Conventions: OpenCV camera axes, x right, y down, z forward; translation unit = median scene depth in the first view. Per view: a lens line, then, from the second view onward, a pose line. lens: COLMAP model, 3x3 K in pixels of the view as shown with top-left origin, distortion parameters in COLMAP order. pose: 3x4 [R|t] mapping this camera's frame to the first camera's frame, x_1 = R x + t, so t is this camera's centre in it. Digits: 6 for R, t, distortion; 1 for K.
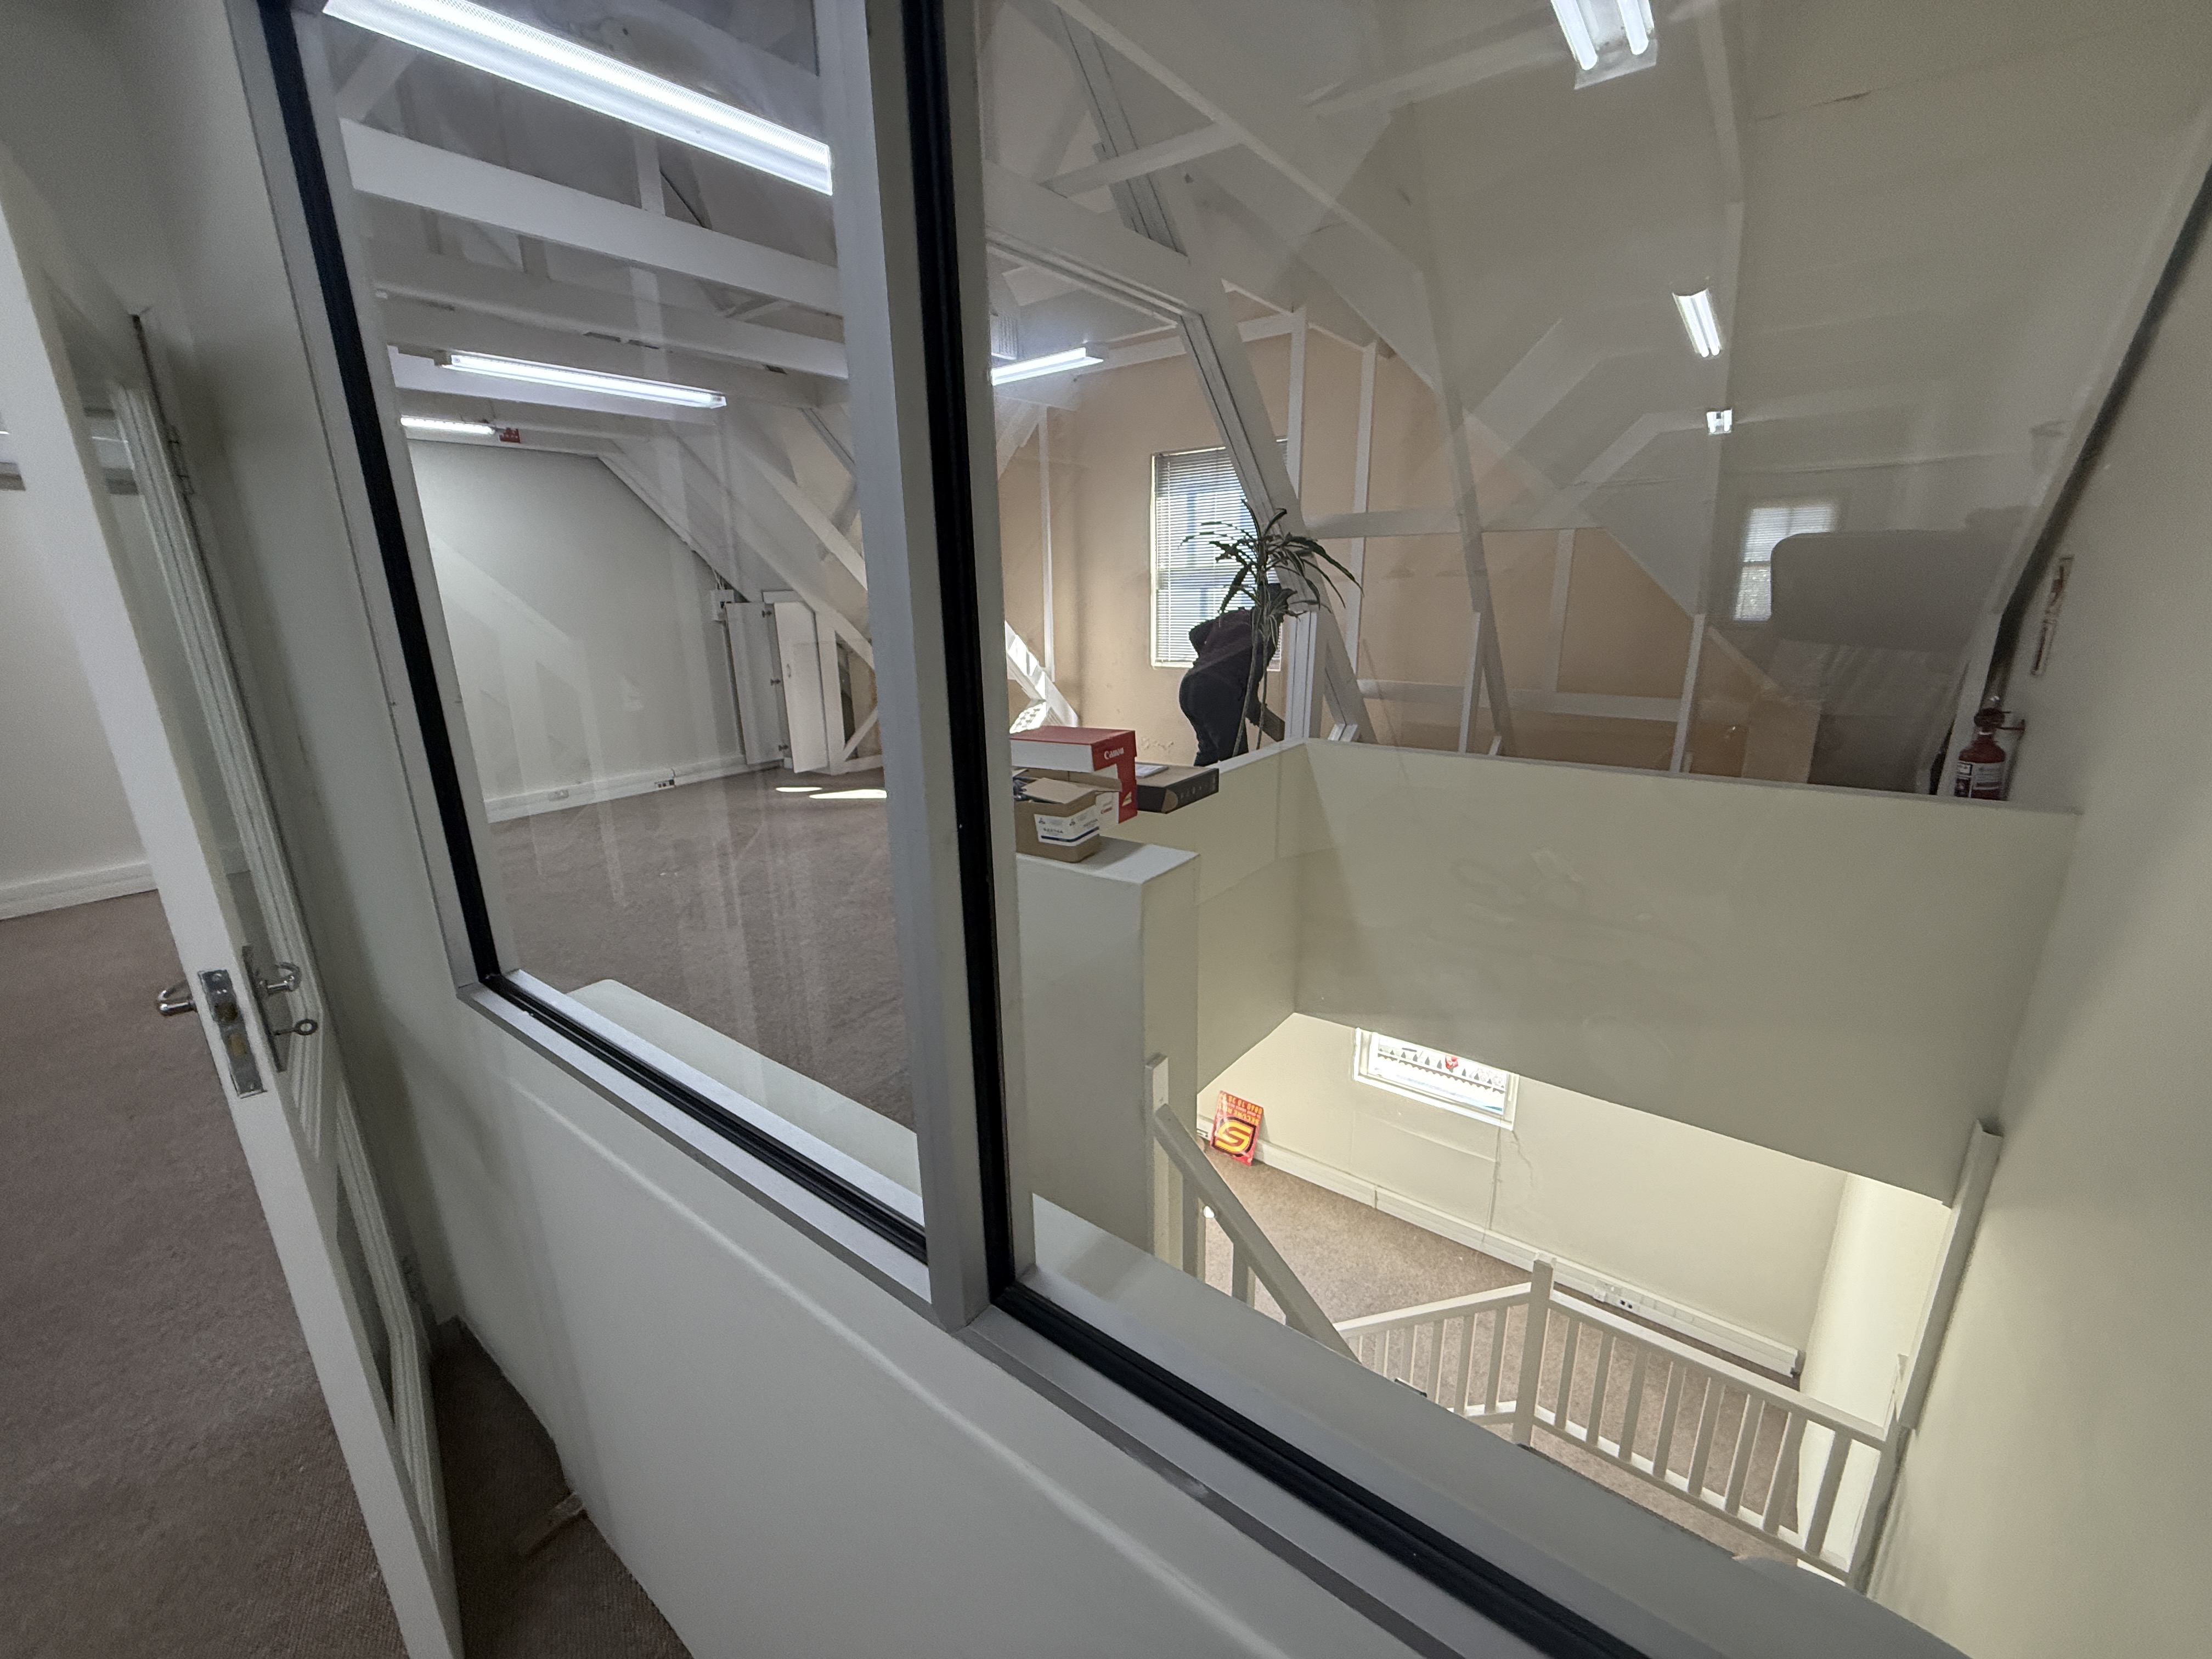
lens RADIAL K [[880.2, 0, 1098.6], [0, 880.2, 827.4], [0, 0, 1]] dist [0.002632, -0.002273]
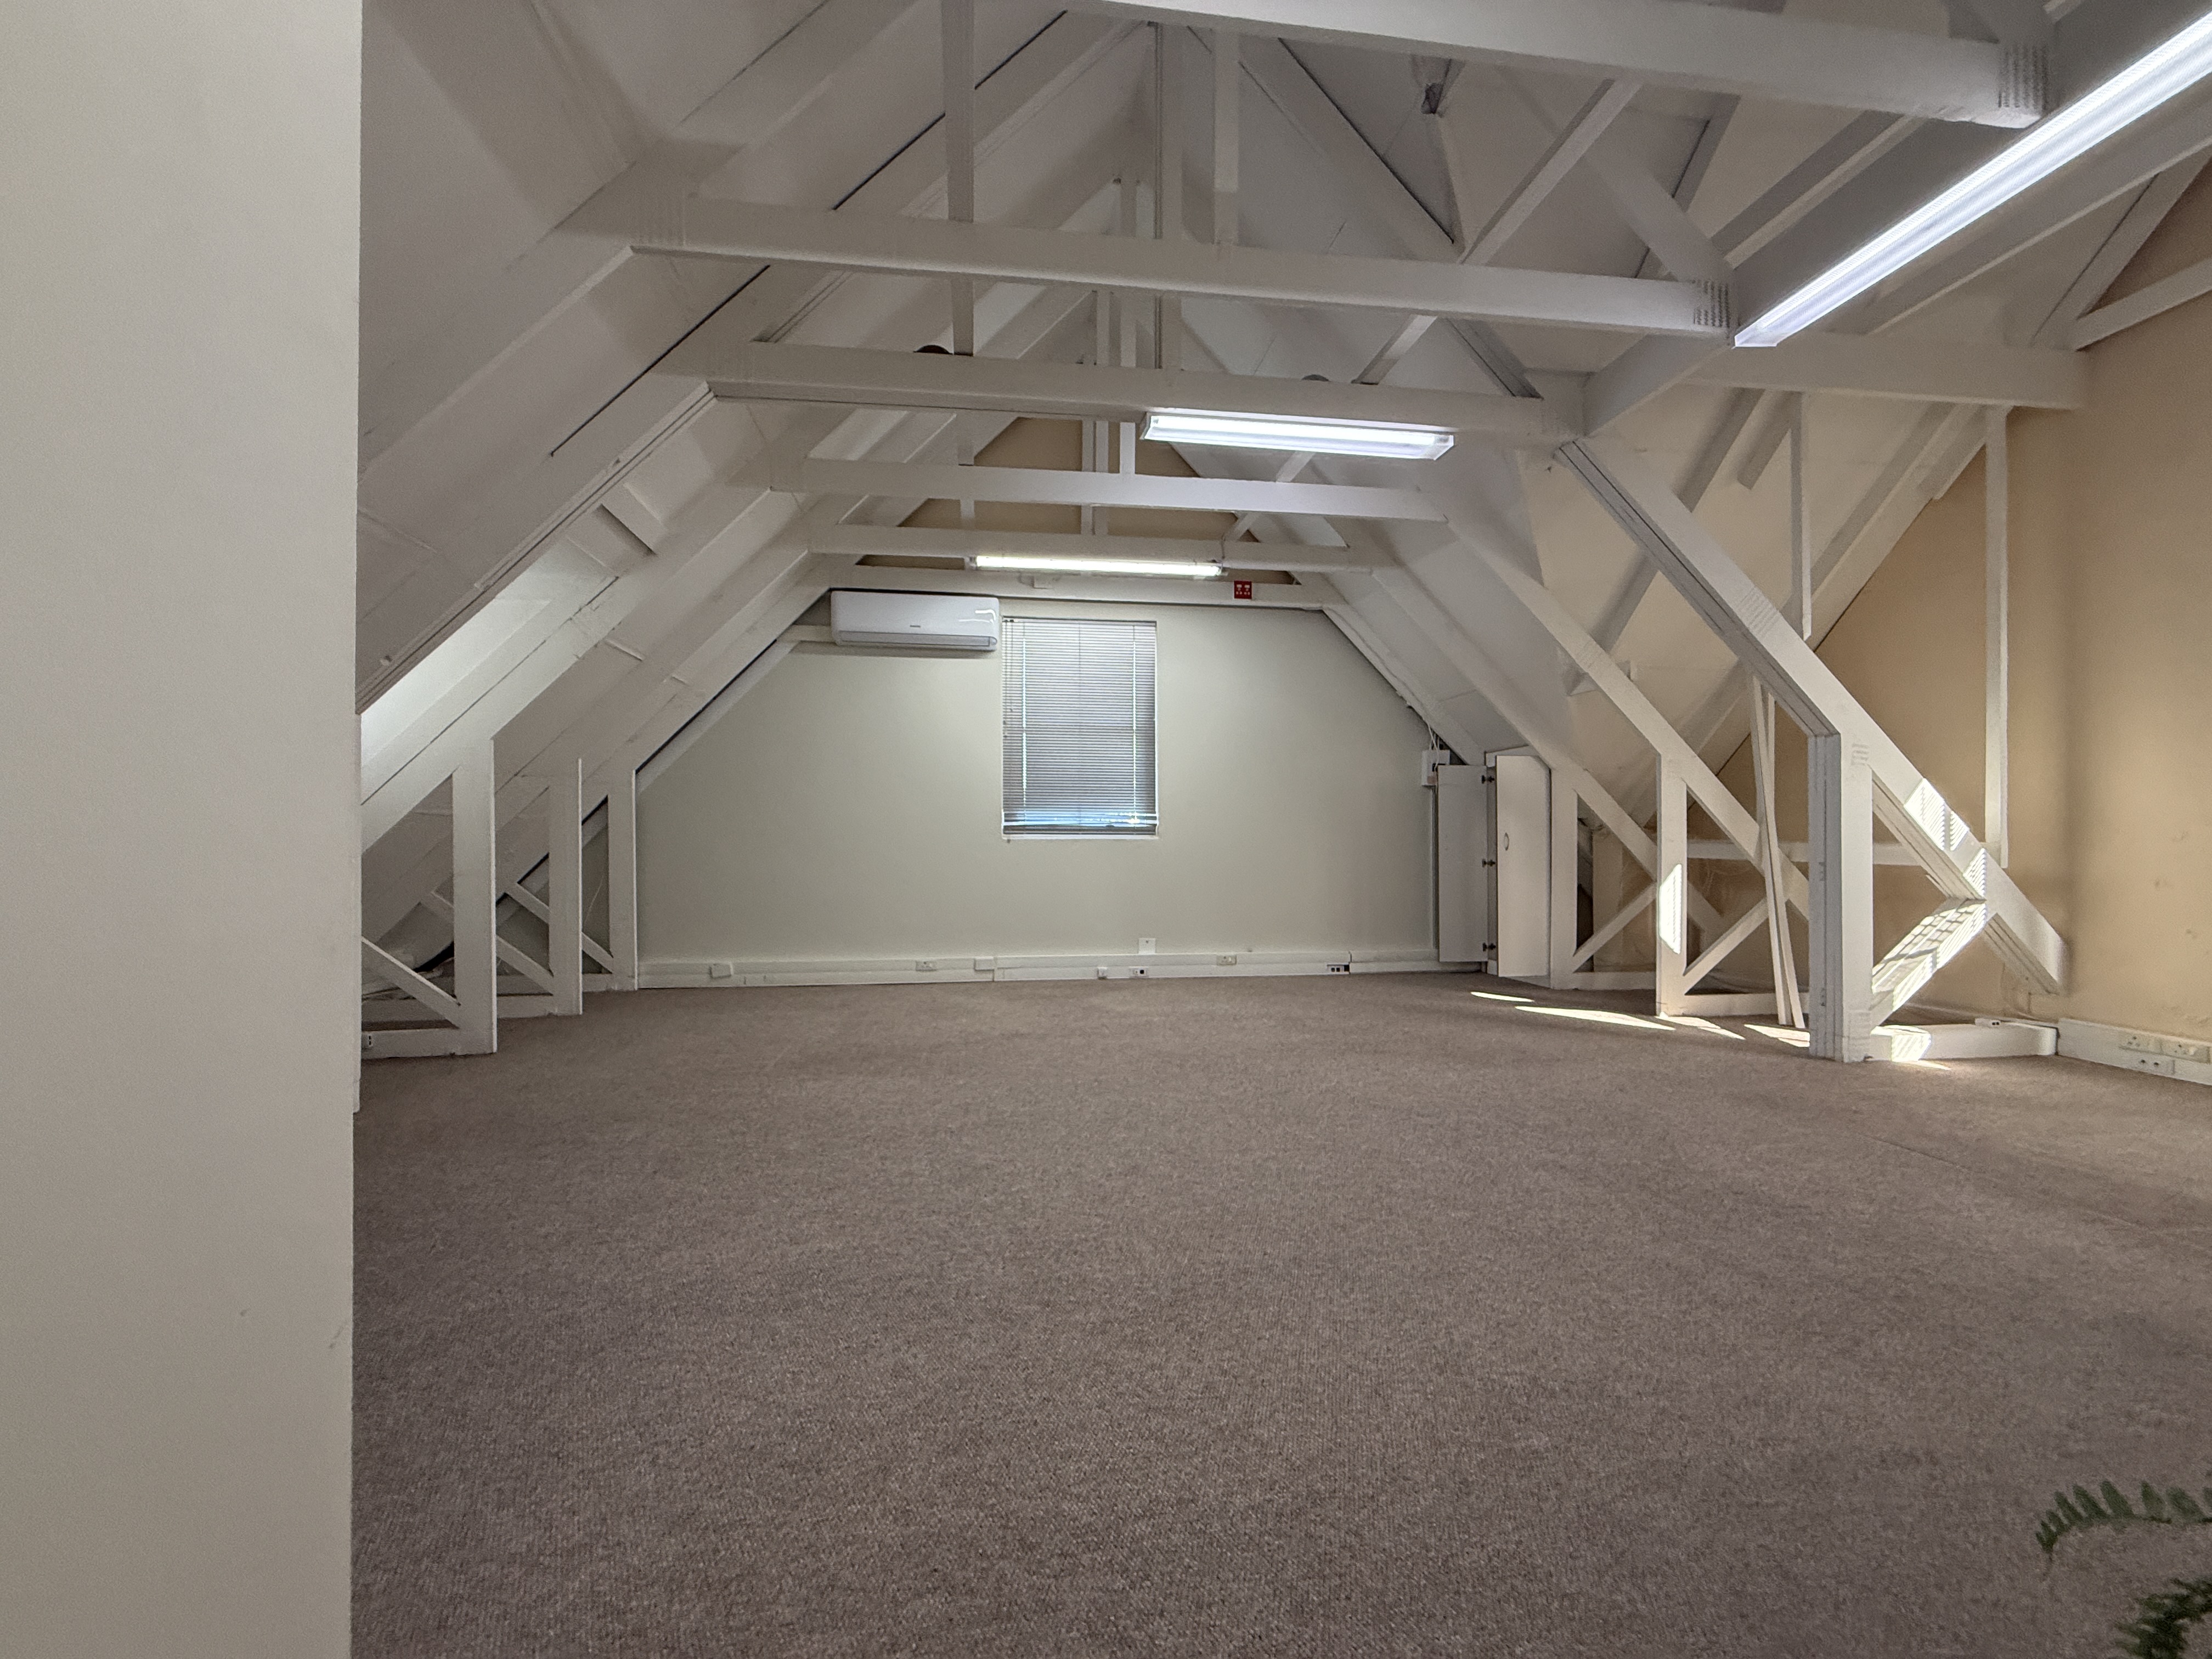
lens RADIAL K [[880.2, 0, 1098.6], [0, 880.2, 827.4], [0, 0, 1]] dist [0.002632, -0.002273]
pose [[0.709767, 0.013758, -0.704302, -0.061696], [-0.206258, 0.960051, -0.189104, 0.027532], [0.673564, 0.279488, 0.684250, 0.224882]]
